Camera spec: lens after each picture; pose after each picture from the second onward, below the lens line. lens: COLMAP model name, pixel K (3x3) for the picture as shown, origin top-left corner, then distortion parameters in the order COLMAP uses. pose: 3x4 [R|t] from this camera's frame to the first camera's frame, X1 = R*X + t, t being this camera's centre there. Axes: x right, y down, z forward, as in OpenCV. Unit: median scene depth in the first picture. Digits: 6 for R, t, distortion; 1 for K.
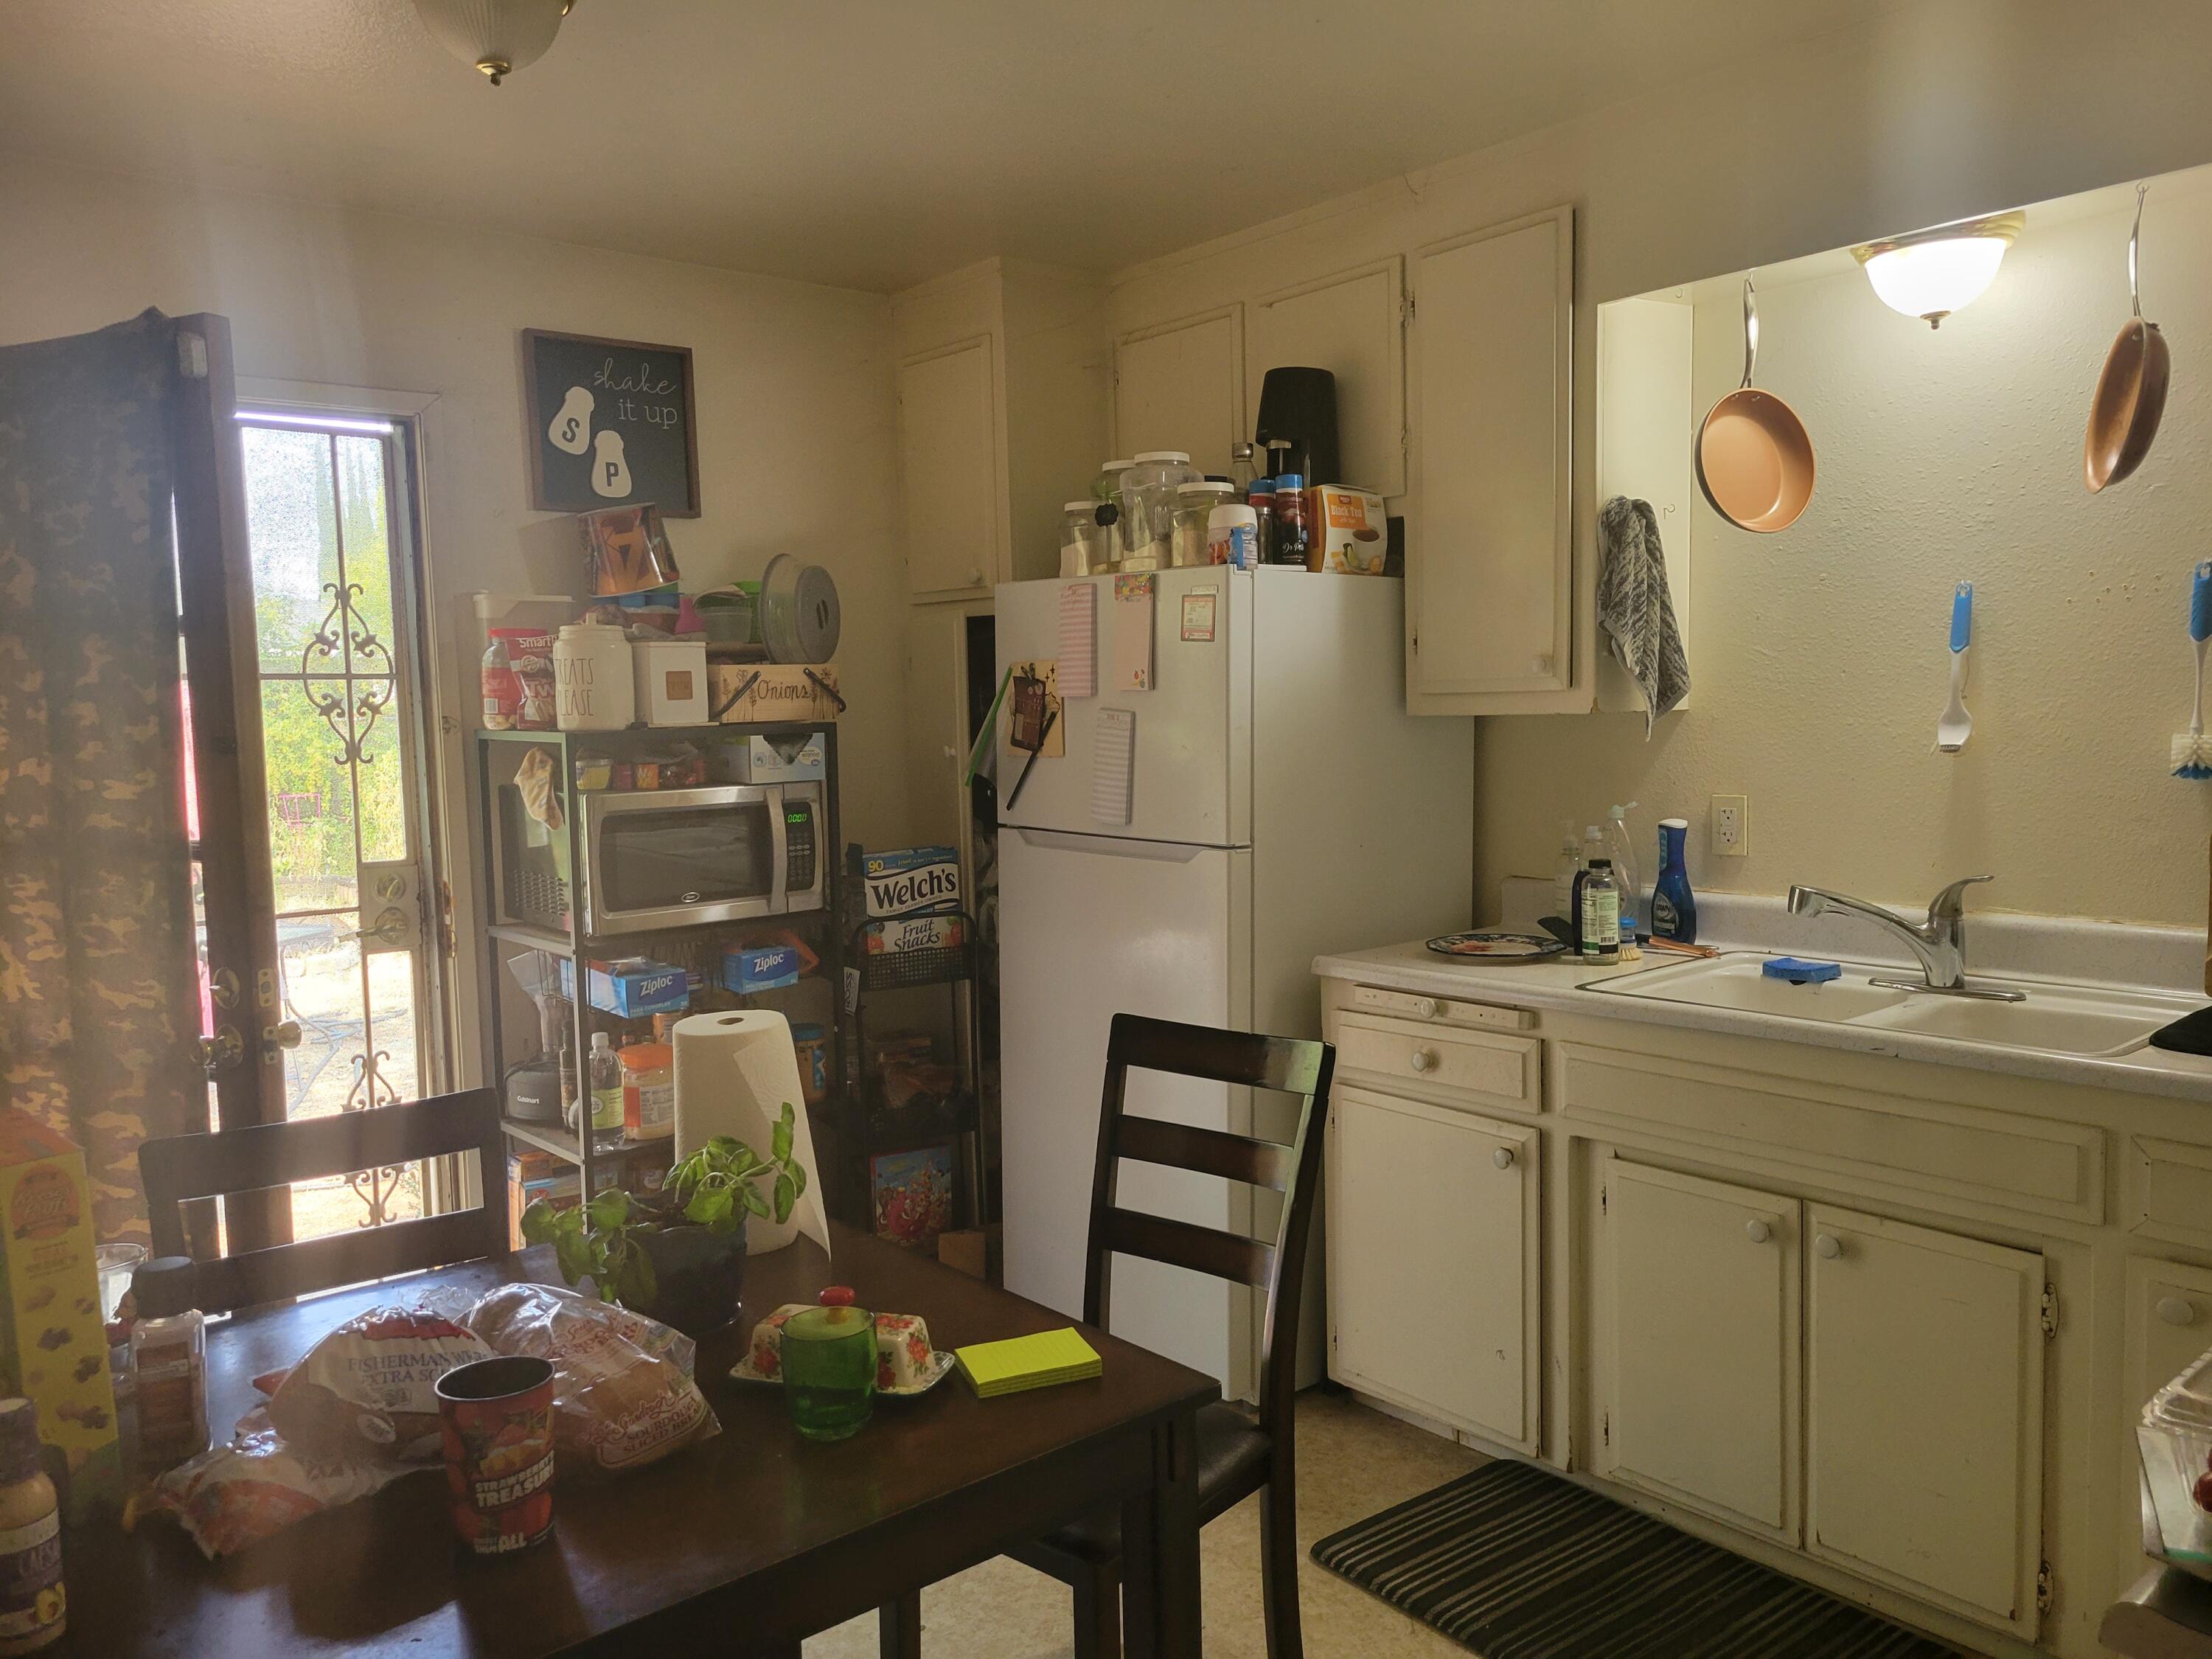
lens RADIAL K [[1652.1, 0, 1083.1], [0, 1652.1, 838.1], [0, 0, 1]] dist [0.057955, -0.041245]
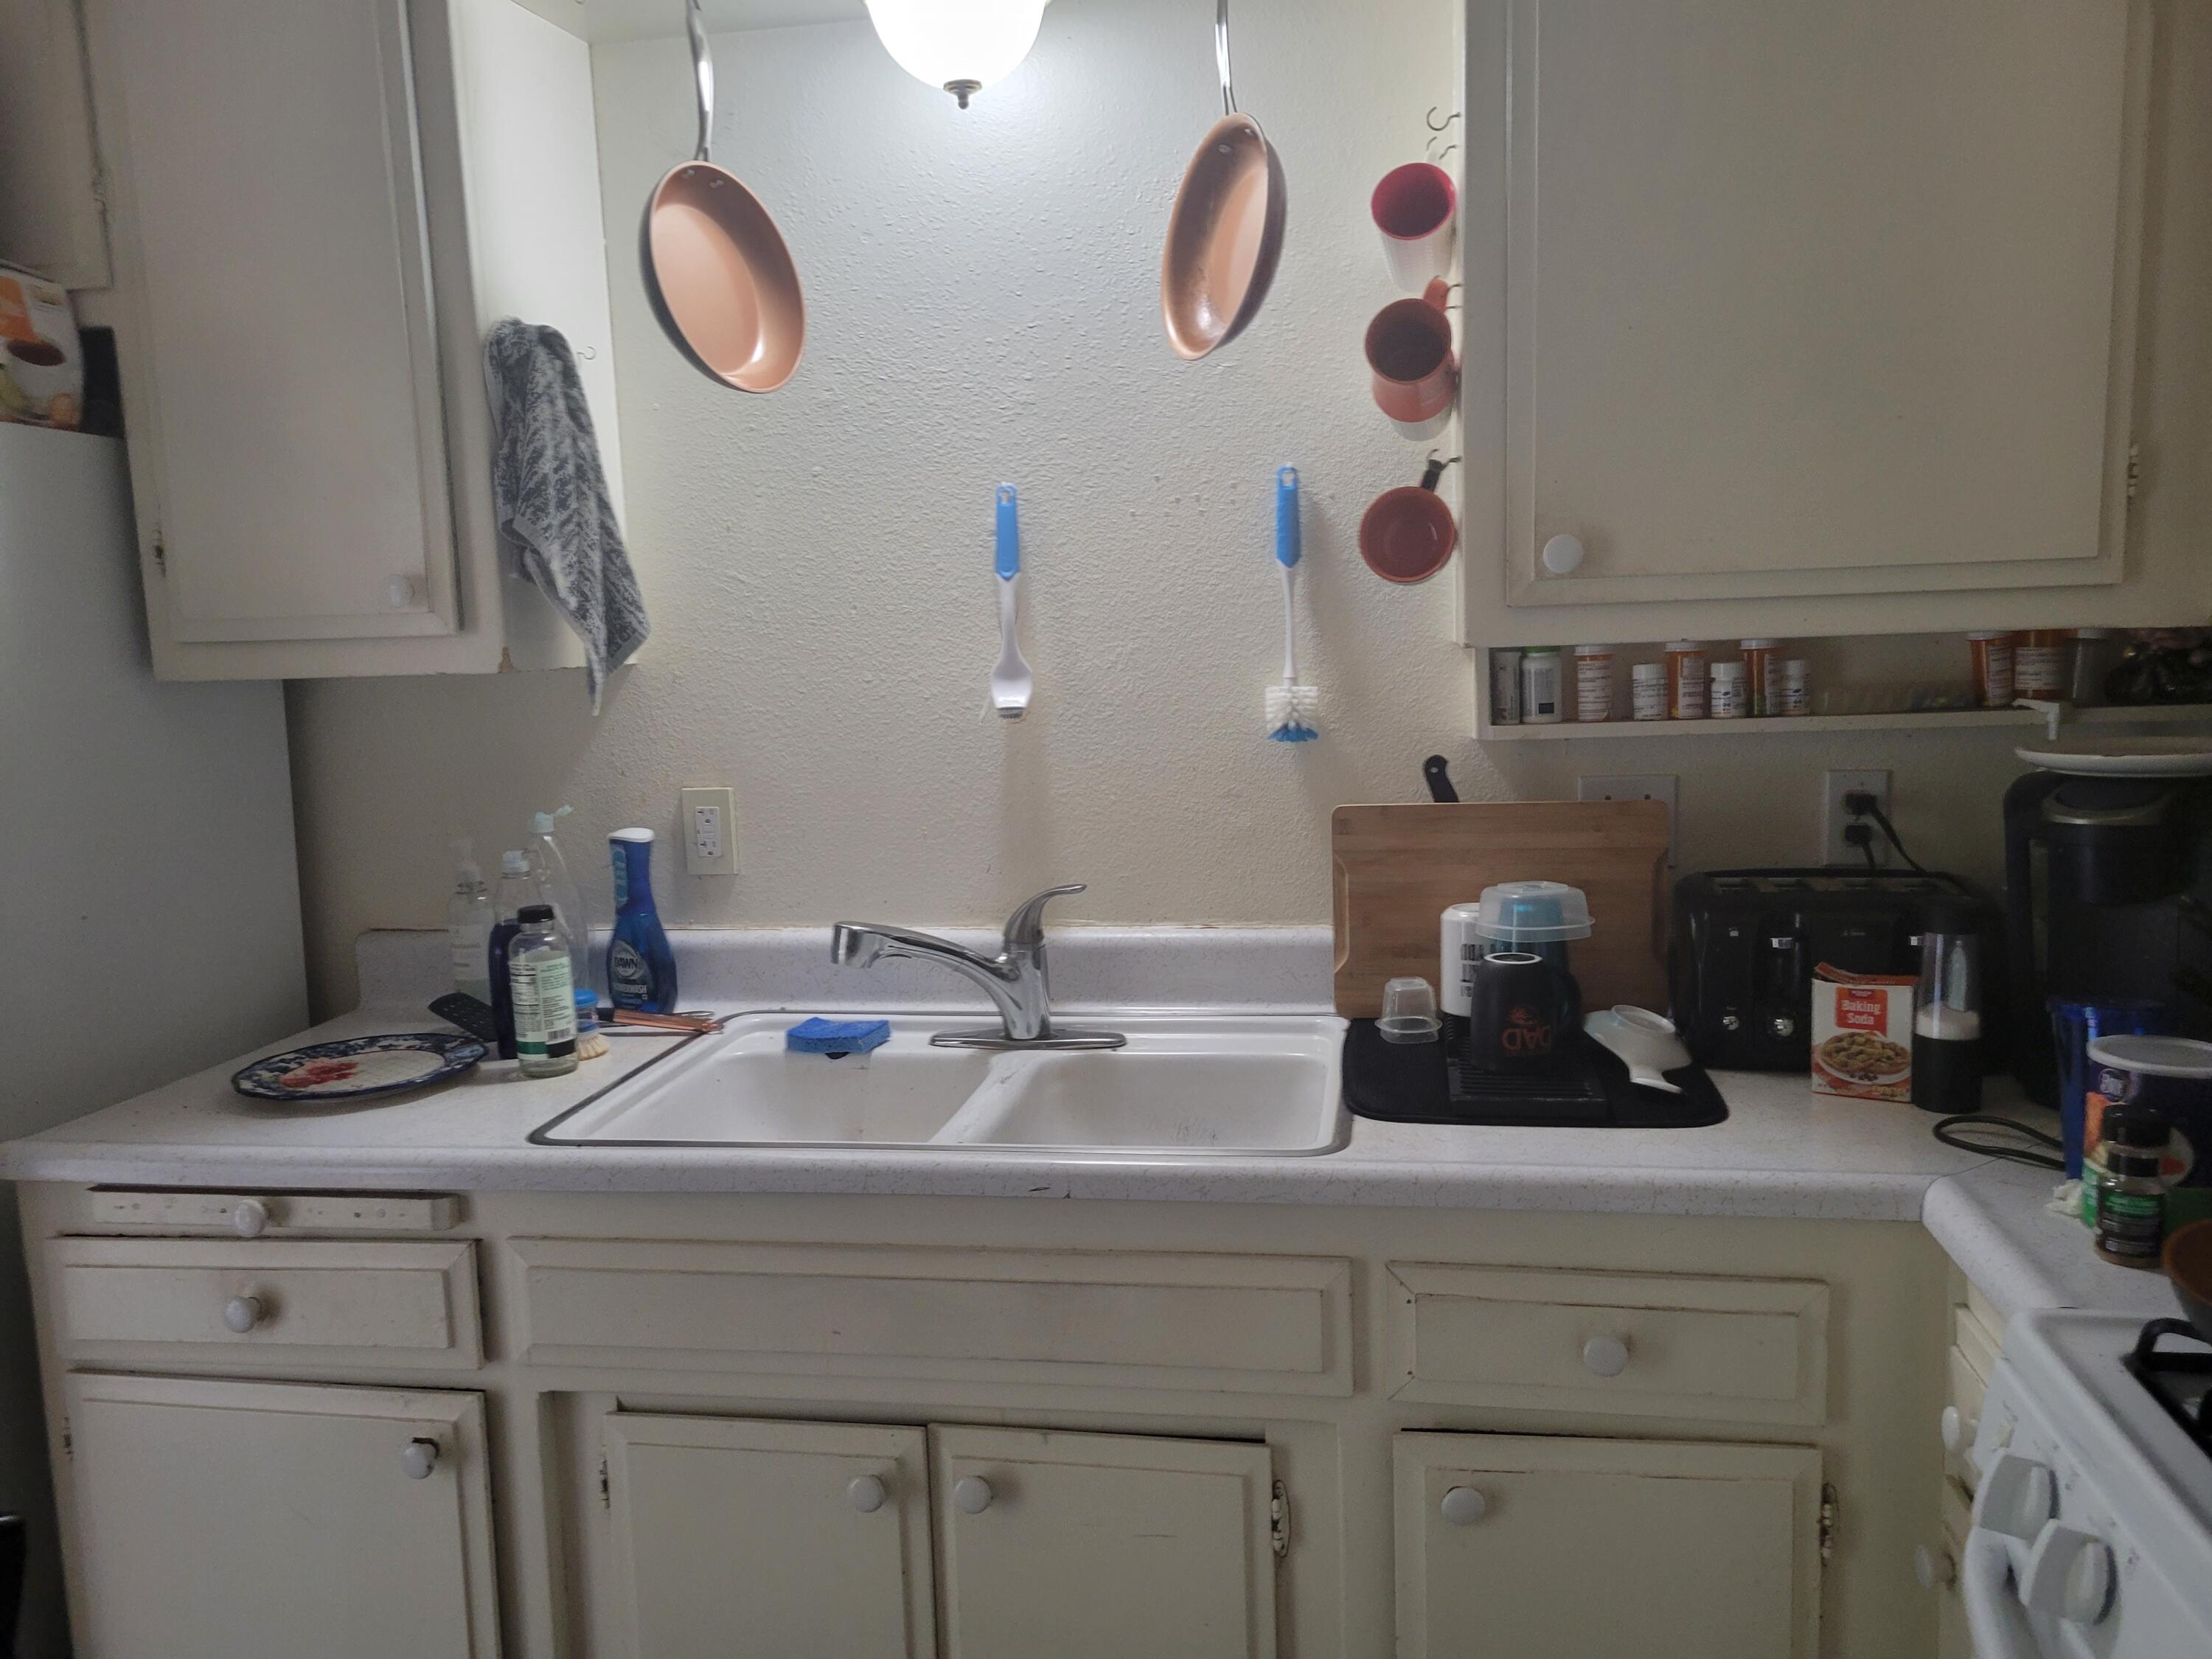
lens RADIAL K [[1626.1, 0, 1111.1], [0, 1626.1, 820.6], [0, 0, 1]] dist [0.075414, -0.064451]
pose [[0.755634, -0.082026, 0.649838, 0.078645], [0.069278, 0.996571, 0.045235, -0.032911], [-0.651320, 0.010839, 0.758726, 0.399364]]
